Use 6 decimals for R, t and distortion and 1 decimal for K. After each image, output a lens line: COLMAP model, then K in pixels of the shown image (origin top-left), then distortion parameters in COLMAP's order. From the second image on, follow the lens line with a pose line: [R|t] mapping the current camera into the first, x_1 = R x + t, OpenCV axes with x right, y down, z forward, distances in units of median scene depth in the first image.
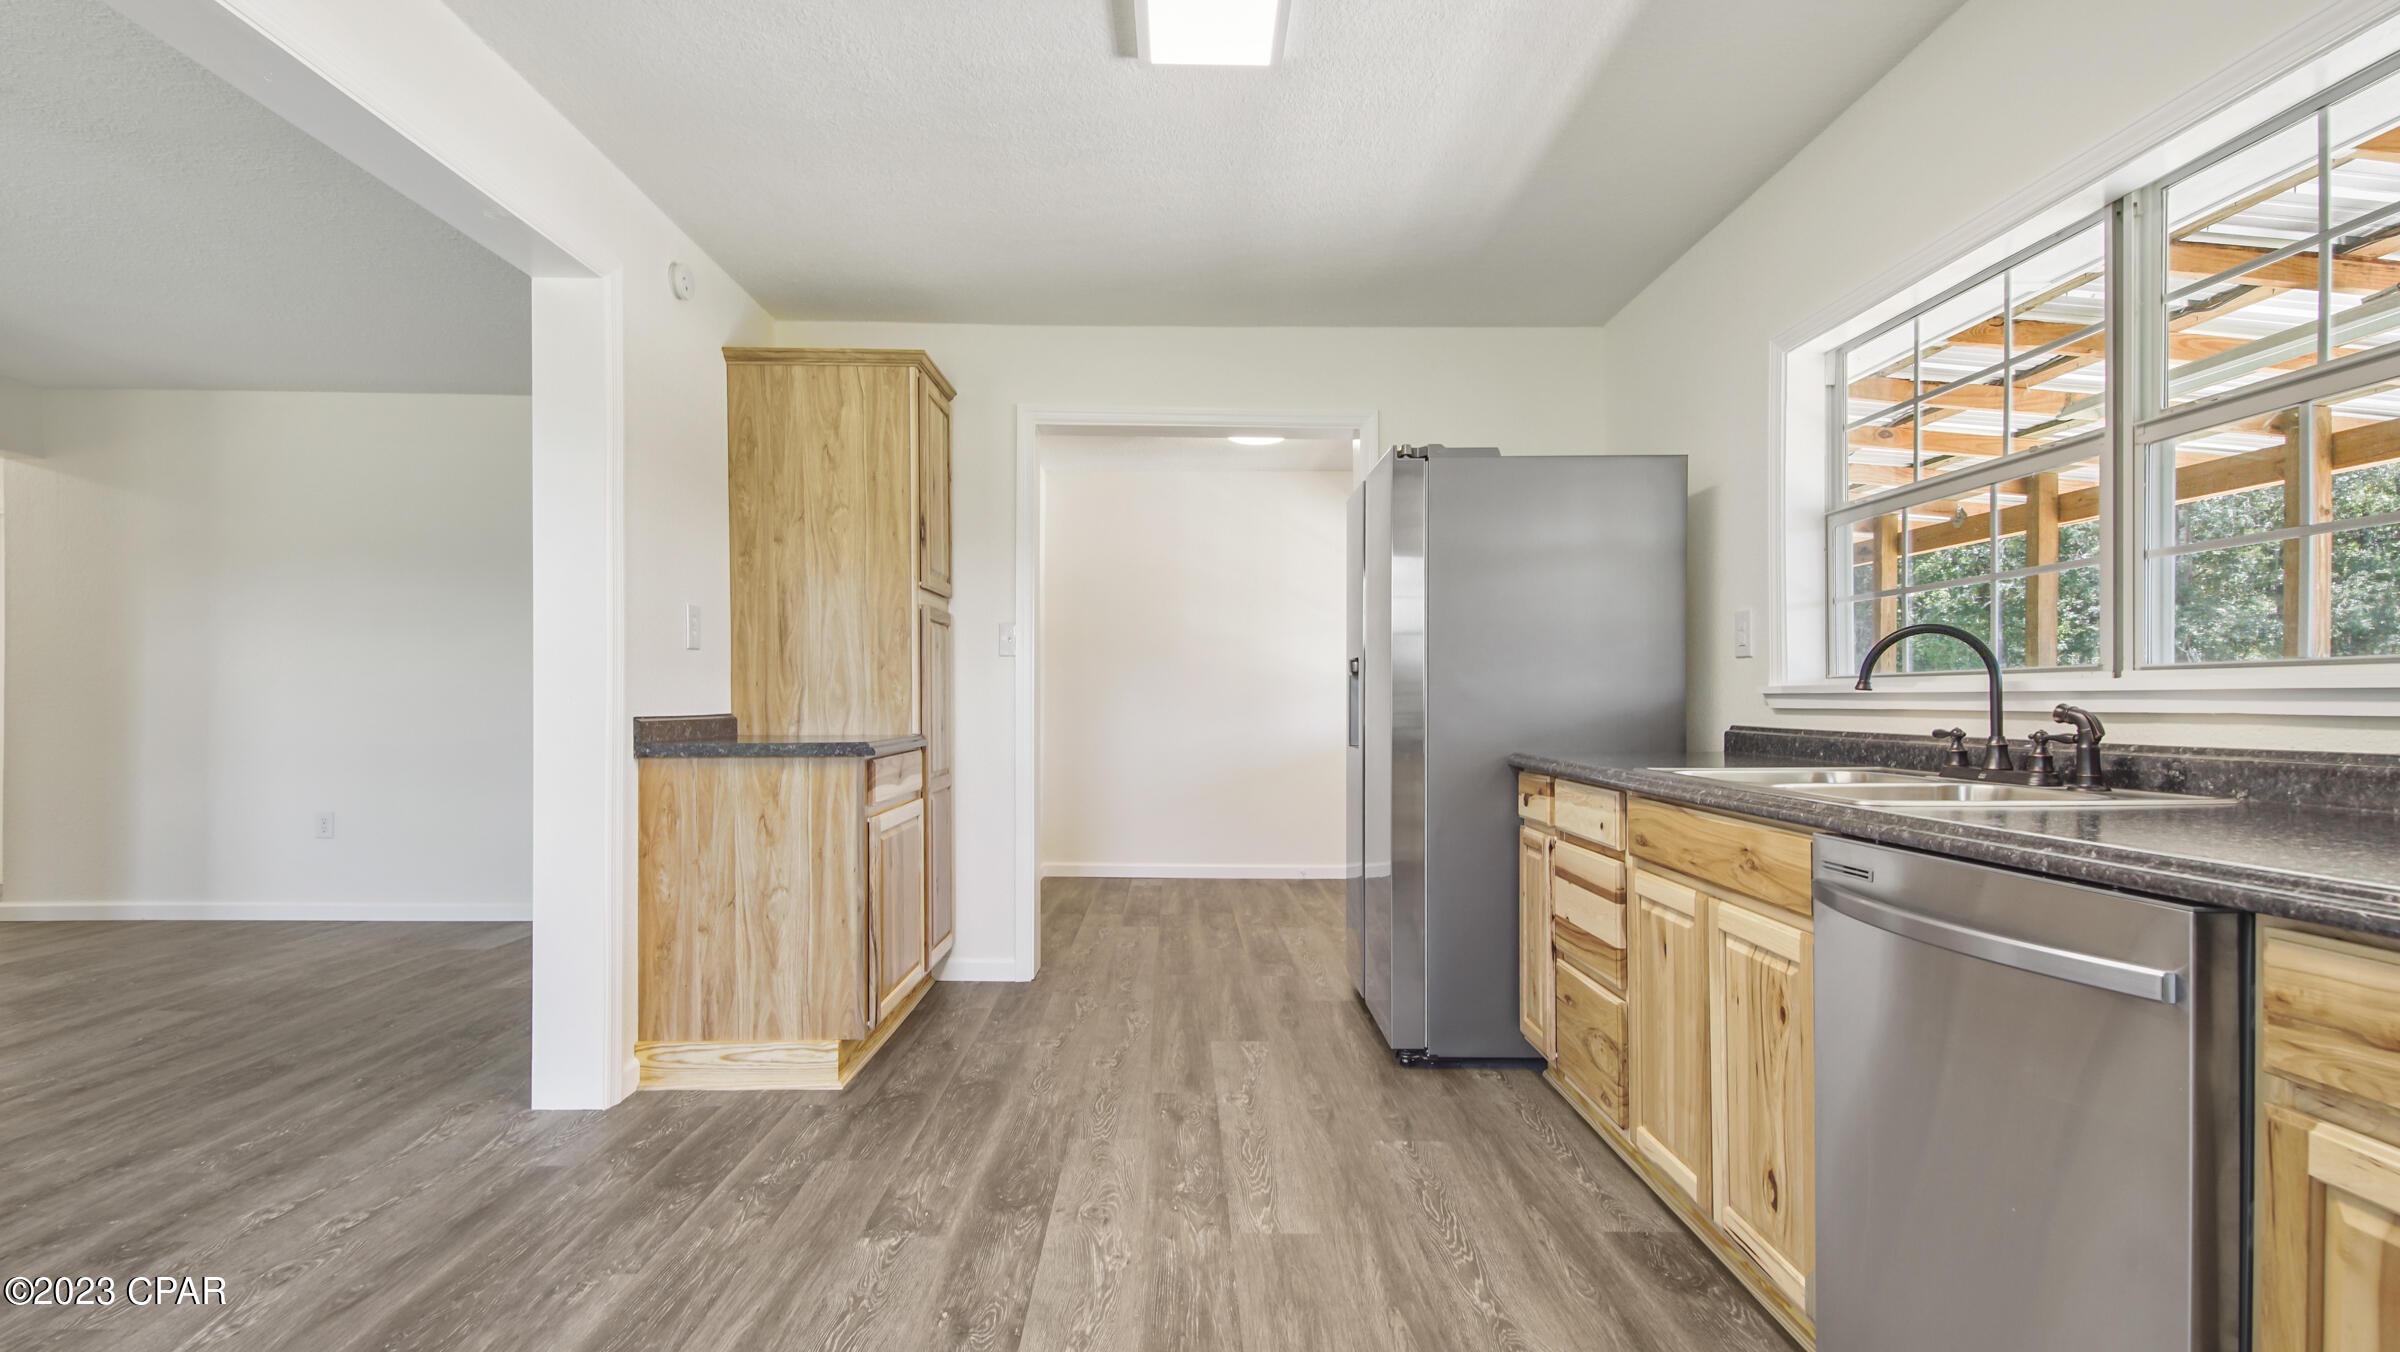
lens RADIAL K [[1105.5, 0, 1191.3], [0, 1105.5, 675.0], [0, 0, 1]] dist [0.030240, -0.019188]
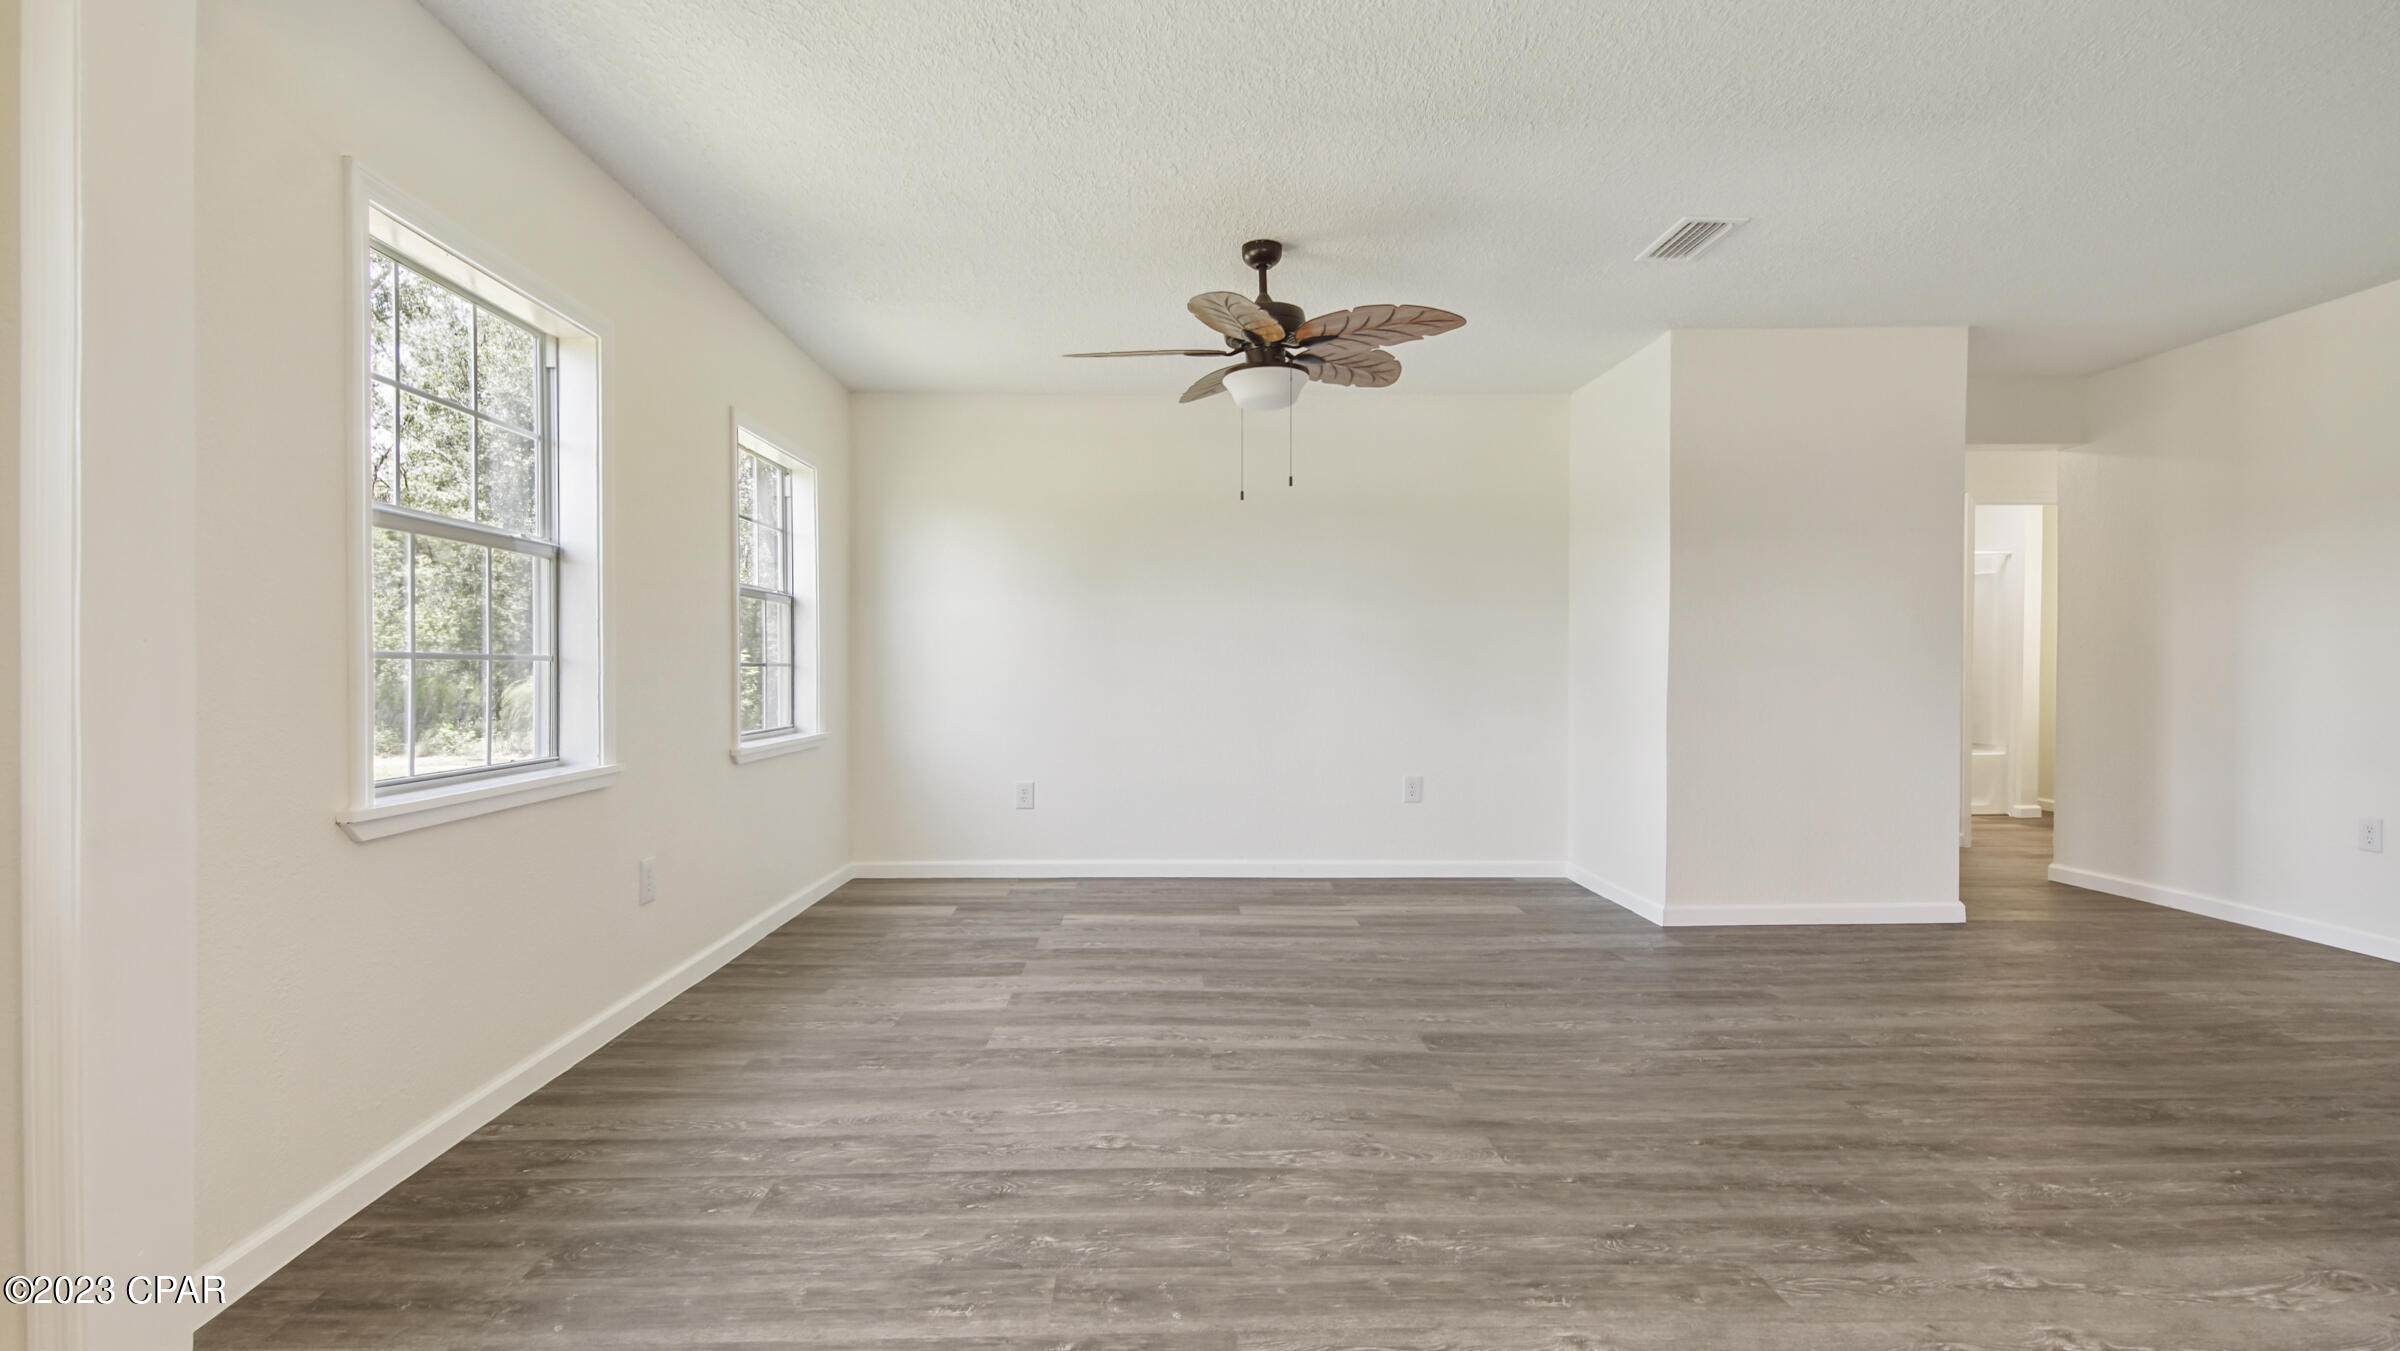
lens RADIAL K [[1105.5, 0, 1191.3], [0, 1105.5, 674.5], [0, 0, 1]] dist [0.030240, -0.019188]
pose [[0.005442, 0.003215, -0.999980, 0.027526], [0.019024, 0.999814, 0.003318, 0.003910], [0.999804, -0.019041, 0.005380, 0.373251]]
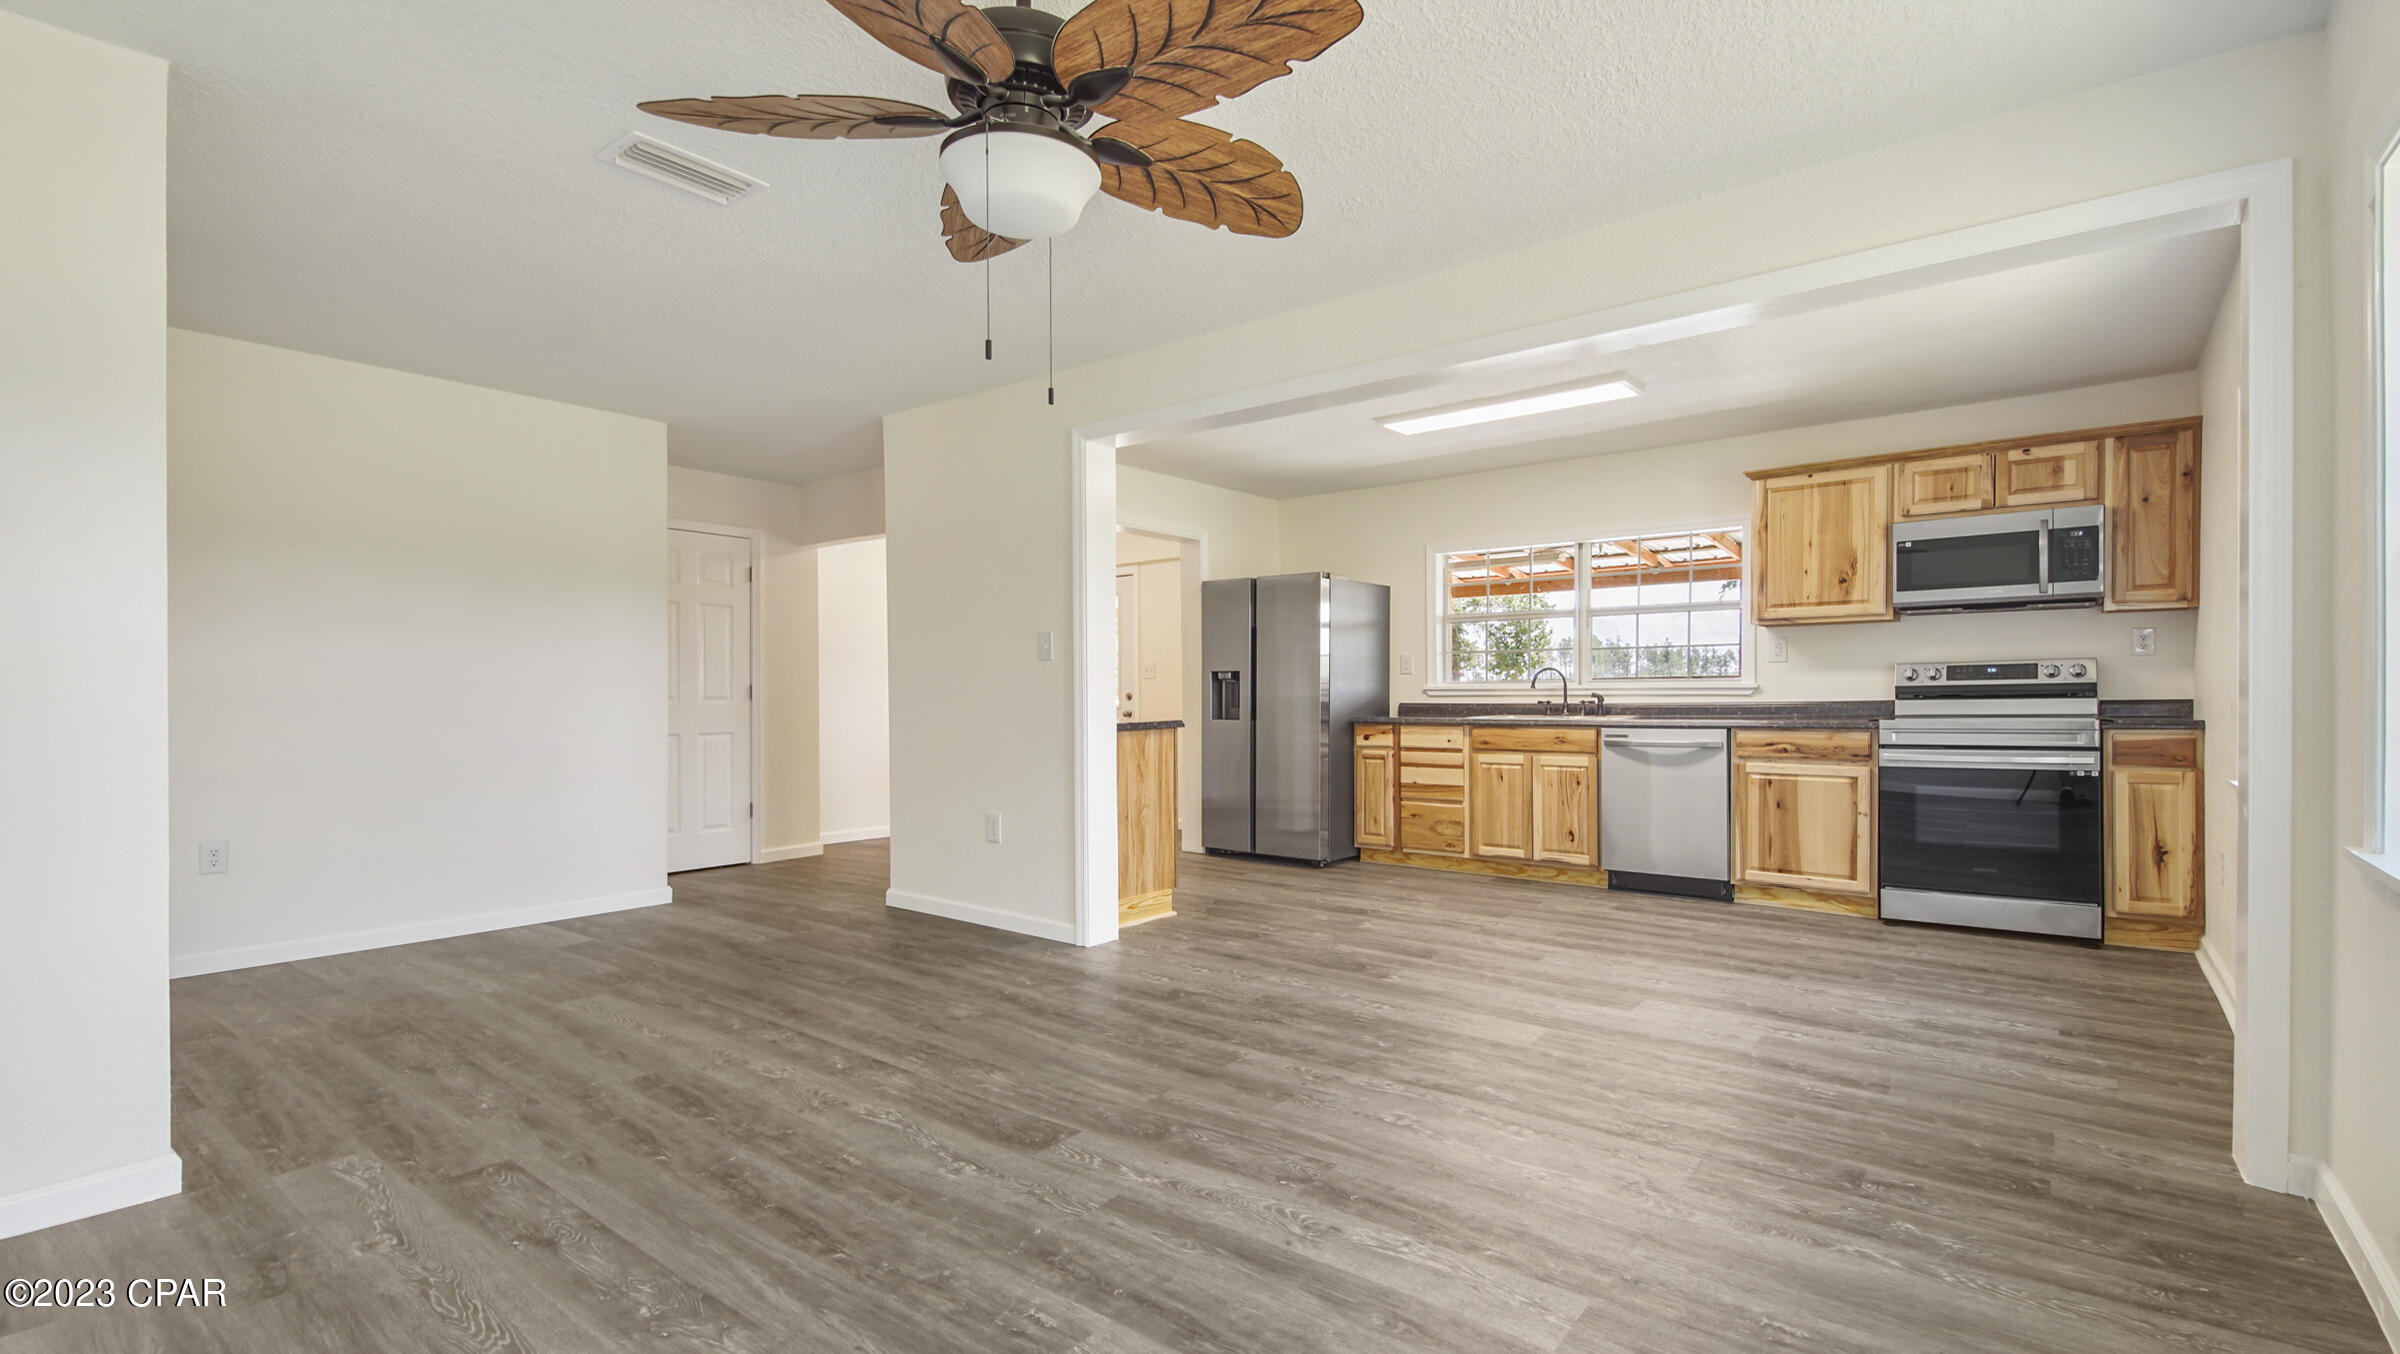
lens RADIAL K [[1105.5, 0, 1191.3], [0, 1105.5, 676.0], [0, 0, 1]] dist [0.030240, -0.019188]
pose [[0.629888, 0.003577, 0.776678, -2.170793], [-0.008691, 0.999959, 0.002443, -0.018300], [-0.776638, -0.008289, 0.629893, -0.172457]]
